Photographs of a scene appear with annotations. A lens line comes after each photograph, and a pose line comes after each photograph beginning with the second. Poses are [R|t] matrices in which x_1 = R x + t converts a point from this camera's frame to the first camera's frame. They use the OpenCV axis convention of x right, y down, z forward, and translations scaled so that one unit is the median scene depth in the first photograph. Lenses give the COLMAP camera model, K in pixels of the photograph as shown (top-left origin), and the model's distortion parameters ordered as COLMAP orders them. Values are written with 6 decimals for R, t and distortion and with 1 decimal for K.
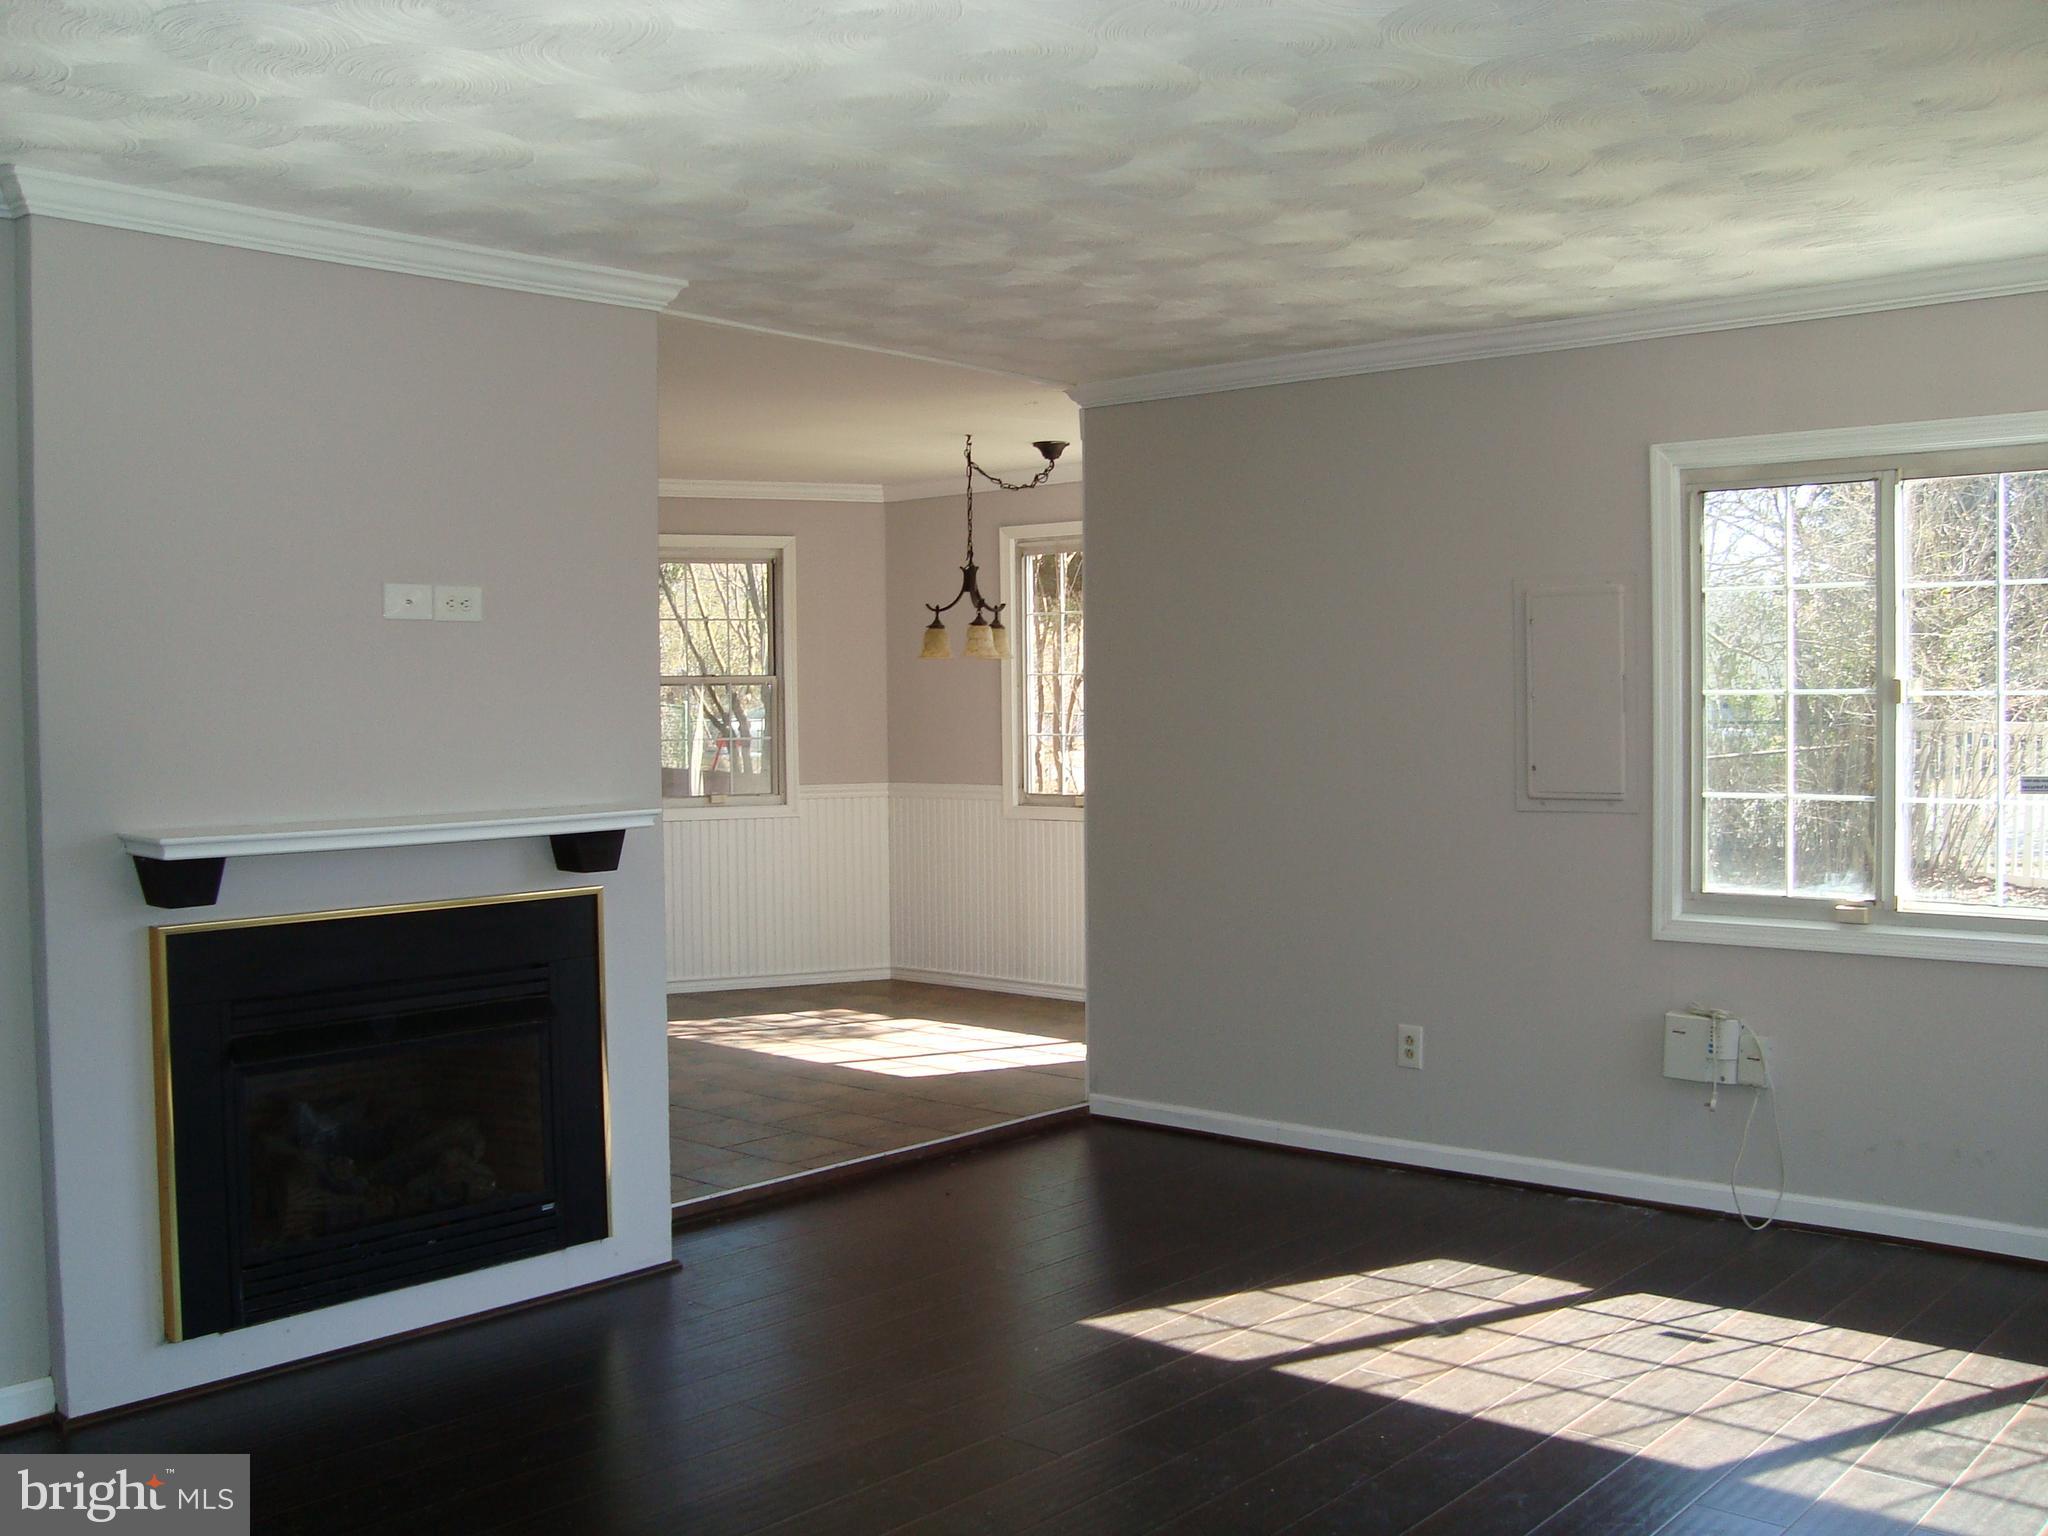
lens RADIAL K [[1971.9, 0, 1009.6], [0, 1971.9, 756.1], [0, 0, 1]] dist [-0.220561, 0.224651]
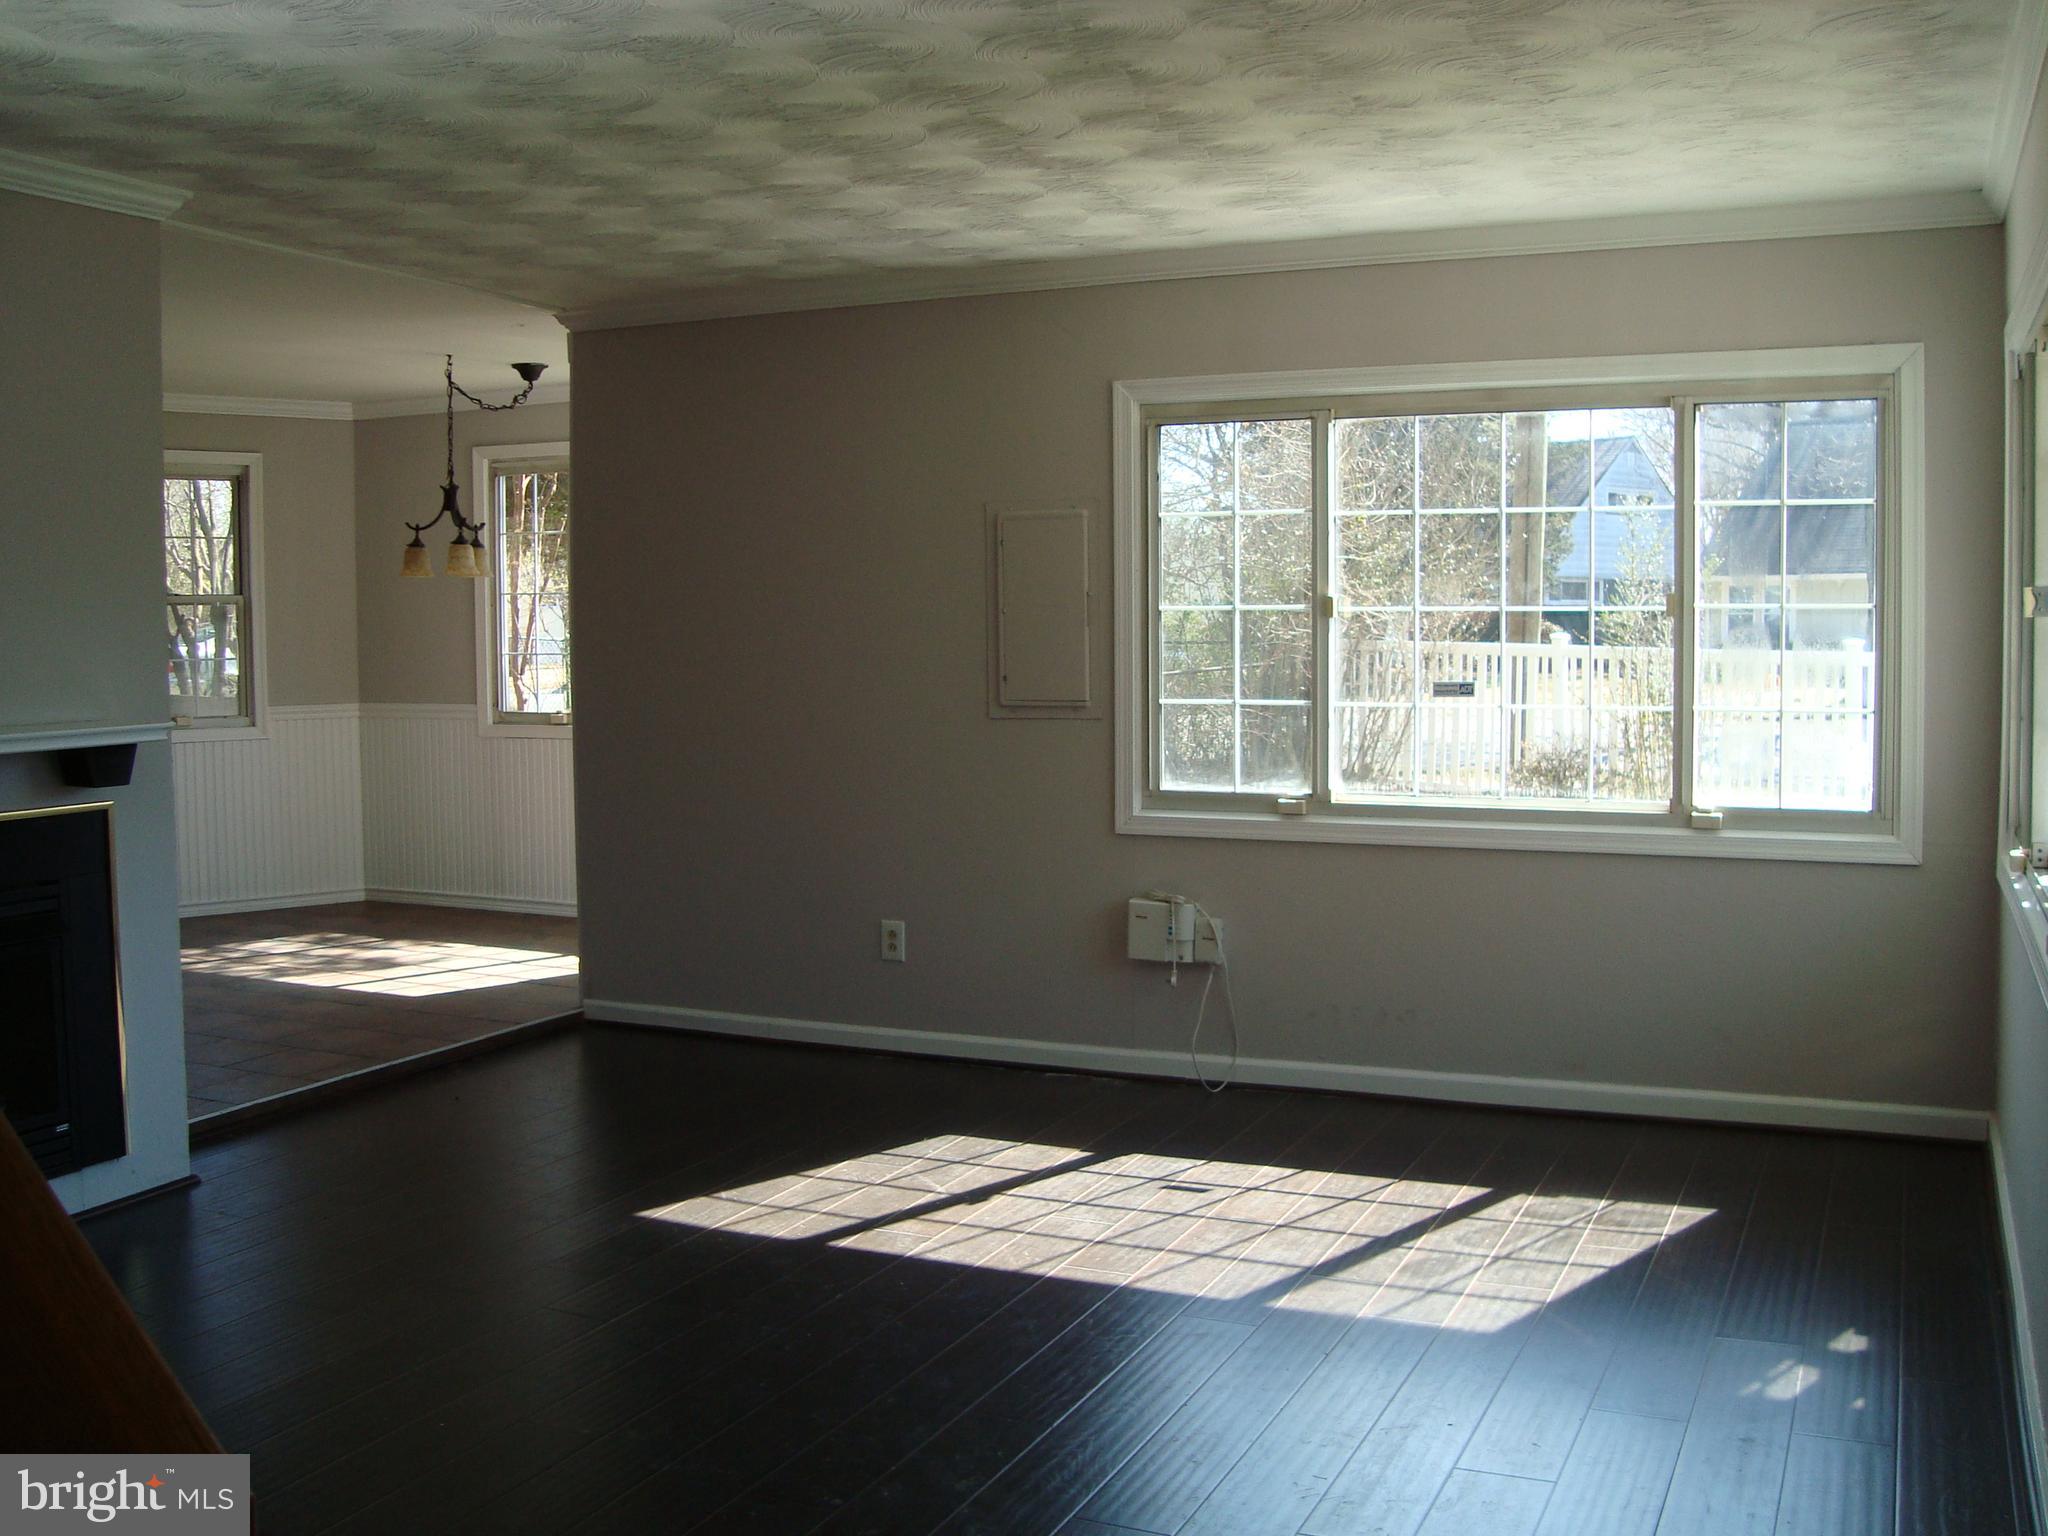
lens RADIAL K [[1961.9, 0, 1043.1], [0, 1961.9, 732.3], [0, 0, 1]] dist [-0.215512, 0.228507]
pose [[0.955018, -0.013413, 0.296244, -0.036242], [0.005435, 0.999600, 0.027740, 0.006662], [-0.296498, -0.024882, 0.954709, -0.051775]]
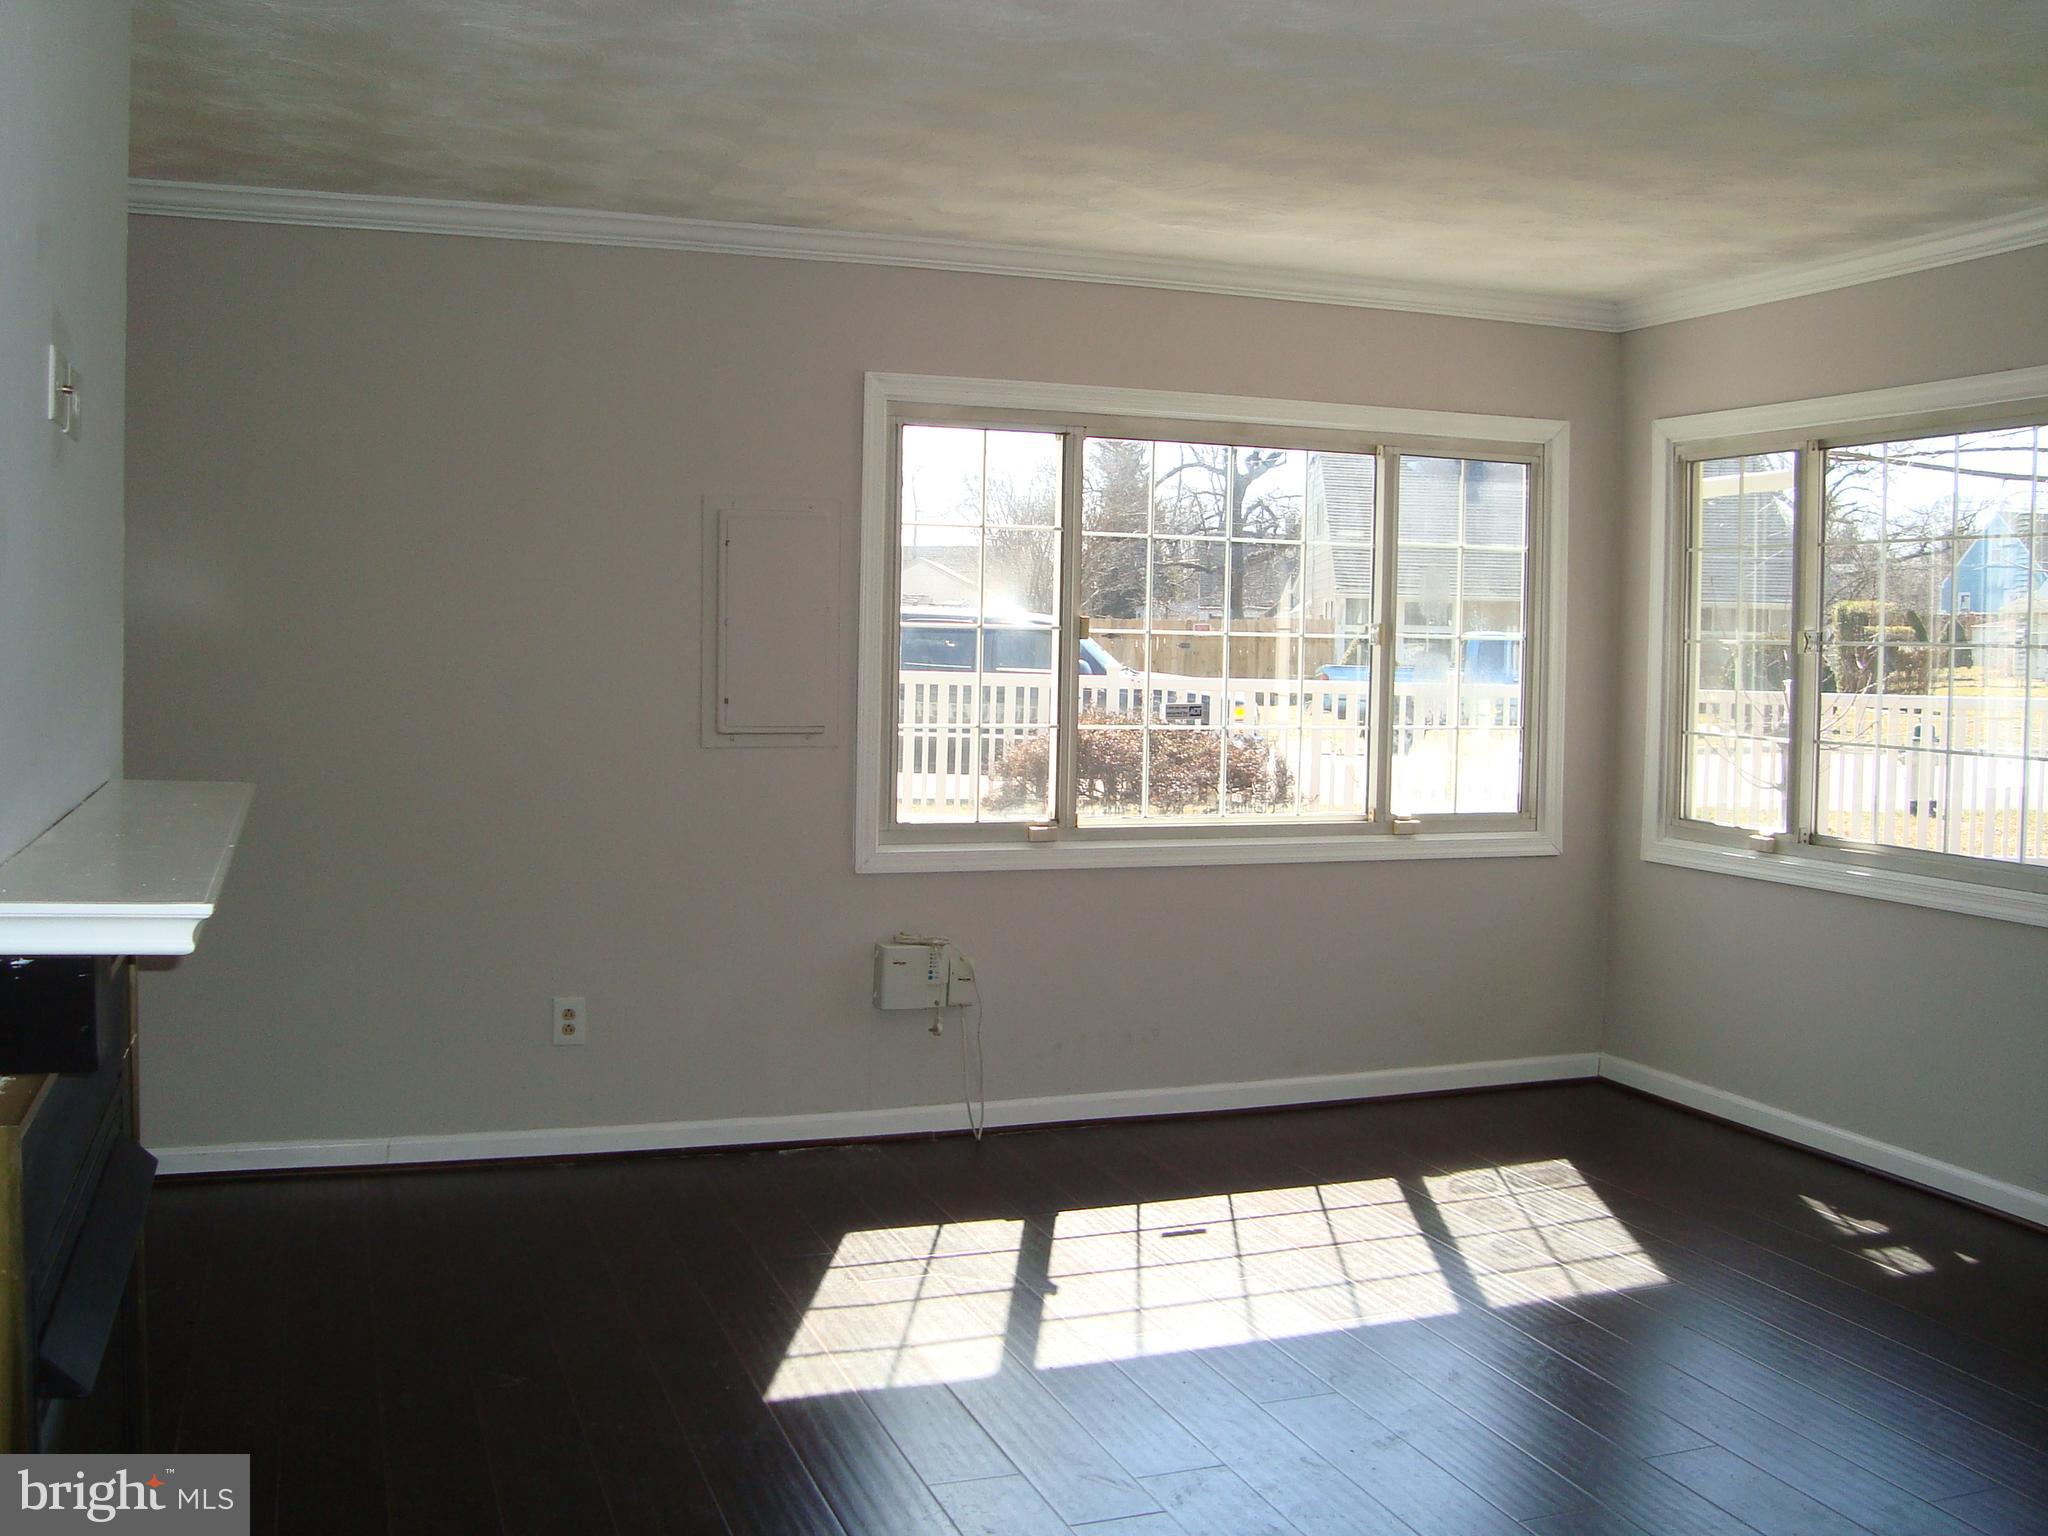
lens RADIAL K [[1971.9, 0, 1009.6], [0, 1971.9, 756.1], [0, 0, 1]] dist [-0.220561, 0.224651]
pose [[0.473790, -0.034433, 0.879965, -0.536866], [0.001846, 0.999272, 0.038108, -0.003319], [-0.880636, -0.016431, 0.473508, 0.477002]]
